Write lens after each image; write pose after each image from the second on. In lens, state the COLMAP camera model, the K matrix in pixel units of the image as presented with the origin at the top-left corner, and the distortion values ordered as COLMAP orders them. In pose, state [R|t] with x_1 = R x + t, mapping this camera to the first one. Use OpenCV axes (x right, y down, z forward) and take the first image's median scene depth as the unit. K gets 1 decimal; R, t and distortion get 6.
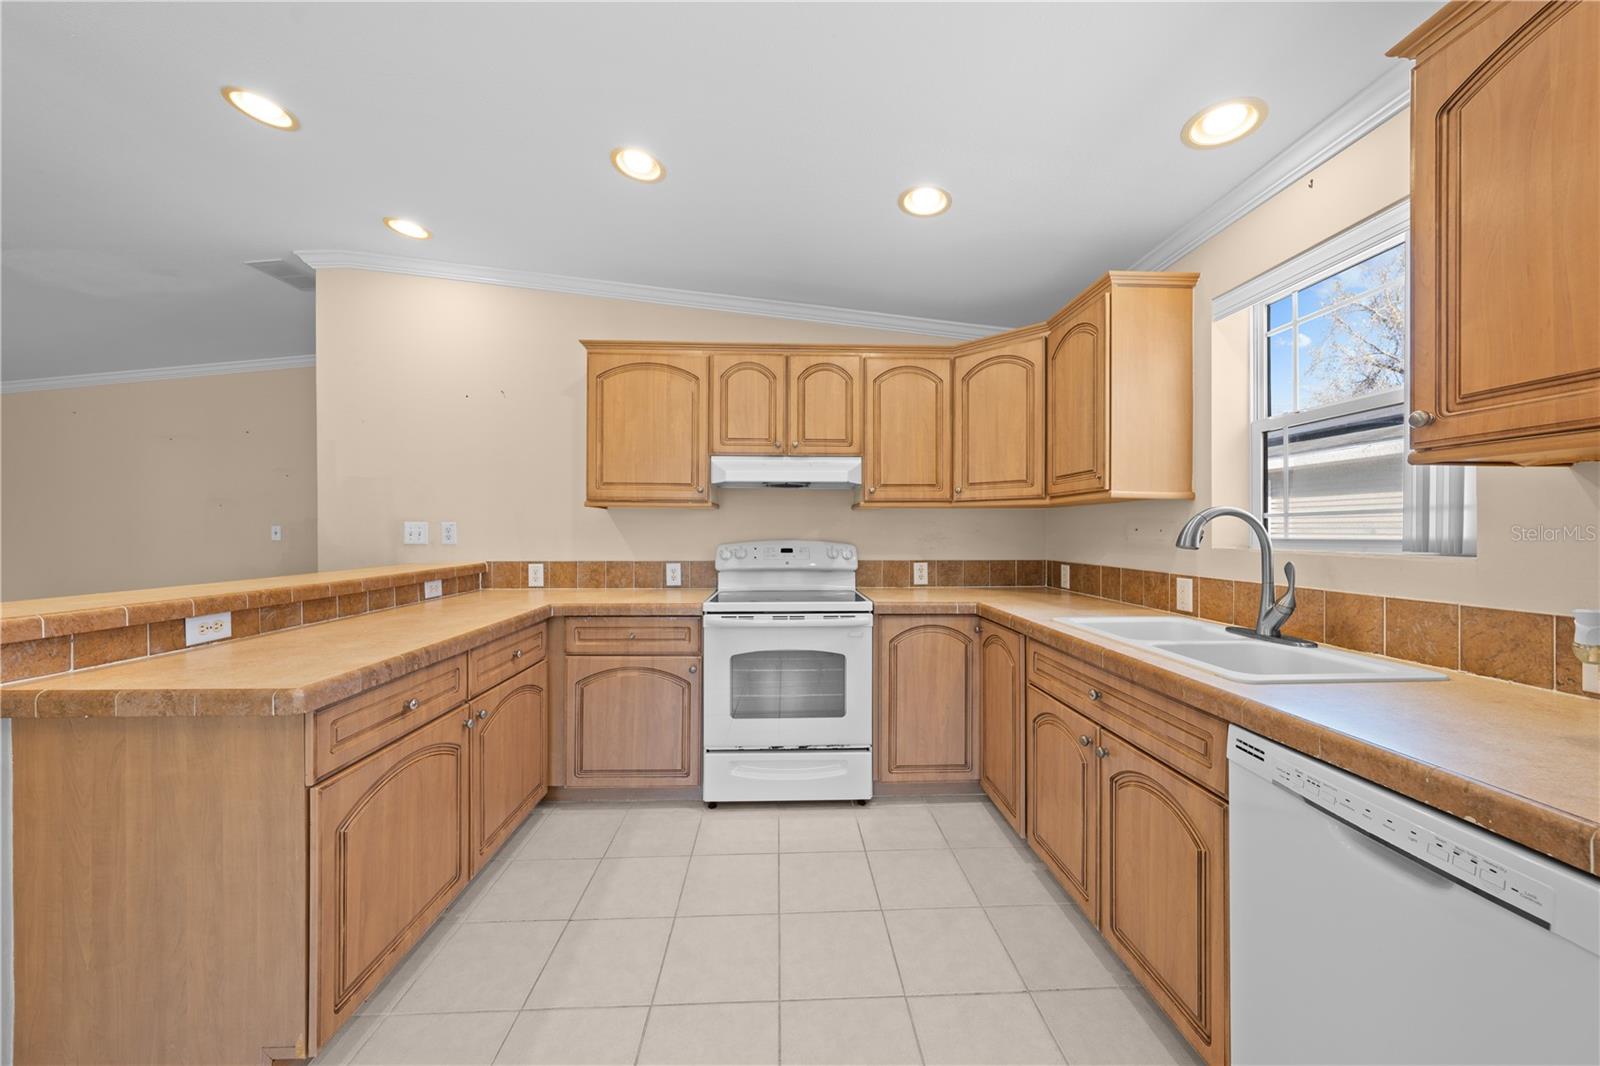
lens RADIAL K [[552.1, 0, 798.1], [0, 552.1, 533.5], [0, 0, 1]] dist [-0.001485, -0.000100]
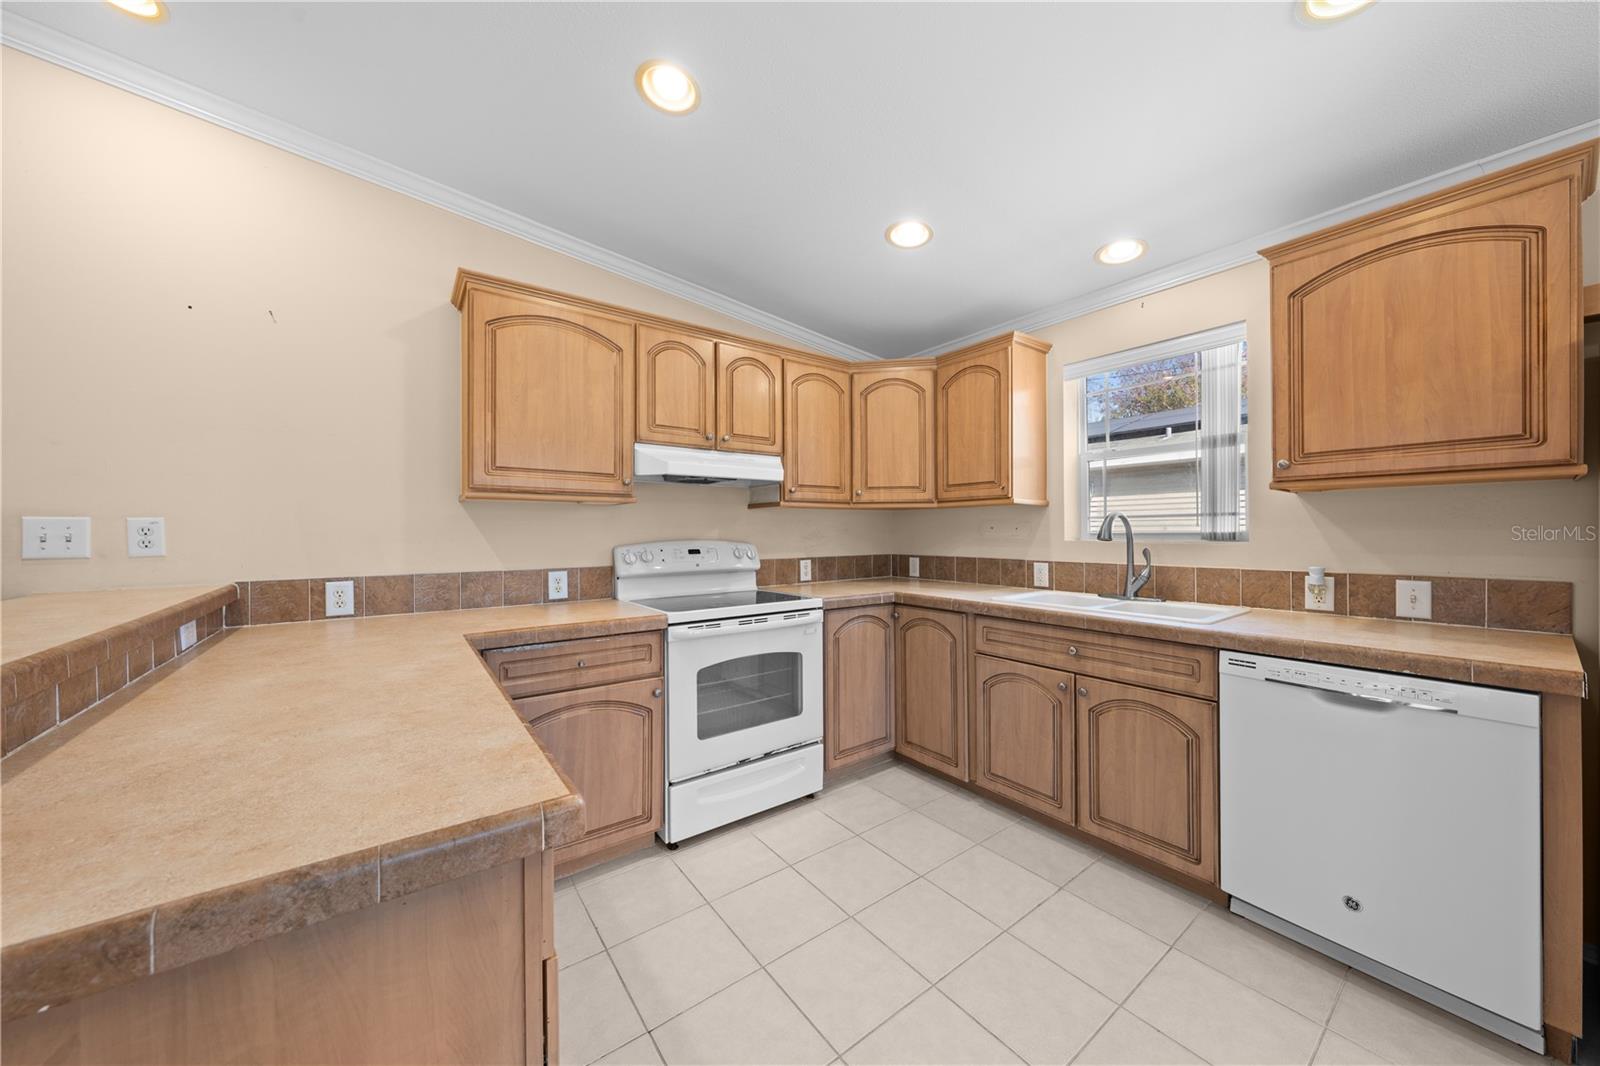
lens RADIAL K [[552.1, 0, 799.4], [0, 552.1, 531.6], [0, 0, 1]] dist [-0.001485, -0.000100]
pose [[0.824946, -0.005567, 0.565184, -0.481693], [0.007942, 0.999967, -0.001743, 0.000351], [-0.565156, 0.005926, 0.824963, 0.169523]]
